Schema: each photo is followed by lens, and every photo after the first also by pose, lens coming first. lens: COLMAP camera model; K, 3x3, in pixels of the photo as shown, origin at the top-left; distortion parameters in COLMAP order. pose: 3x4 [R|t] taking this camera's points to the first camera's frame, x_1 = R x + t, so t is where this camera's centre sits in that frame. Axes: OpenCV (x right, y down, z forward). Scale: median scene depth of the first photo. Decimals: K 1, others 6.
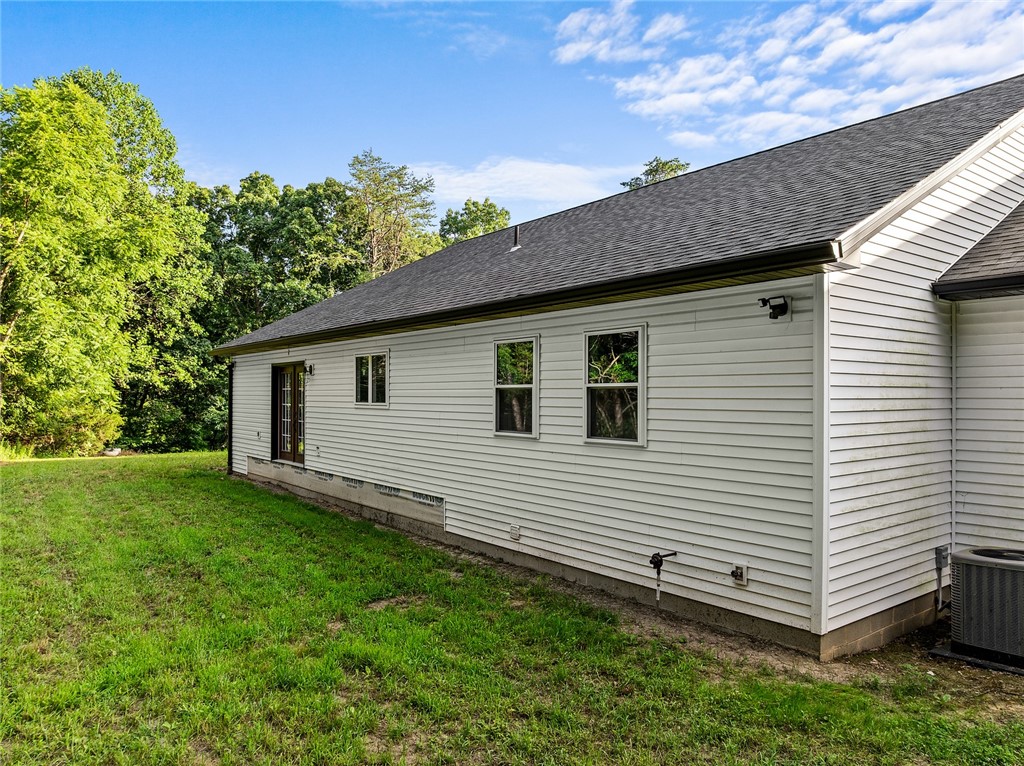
lens RADIAL K [[724.8, 0, 507.5], [0, 724.8, 387.3], [0, 0, 1]] dist [-0.034018, 0.012516]
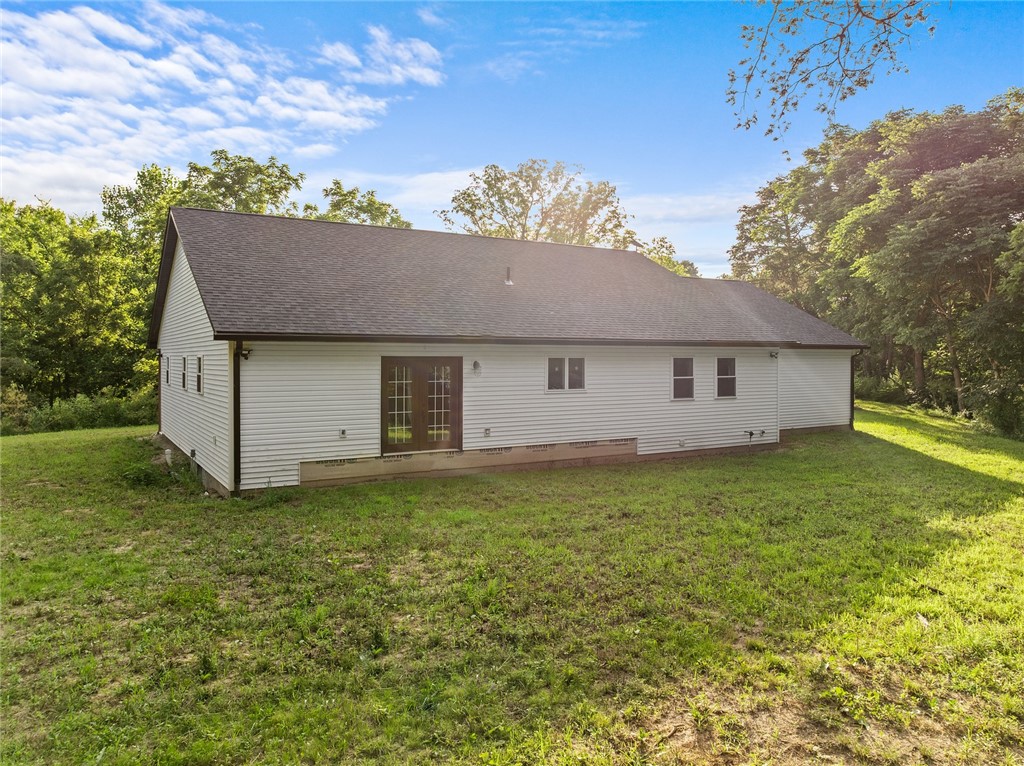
lens RADIAL K [[724.8, 0, 507.3], [0, 724.8, 389.1], [0, 0, 1]] dist [-0.034018, 0.012516]
pose [[0.119768, -0.041080, 0.991952, -1.850228], [-0.012290, 0.999006, 0.042855, -0.045827], [-0.992726, -0.017323, 0.119144, 1.038015]]
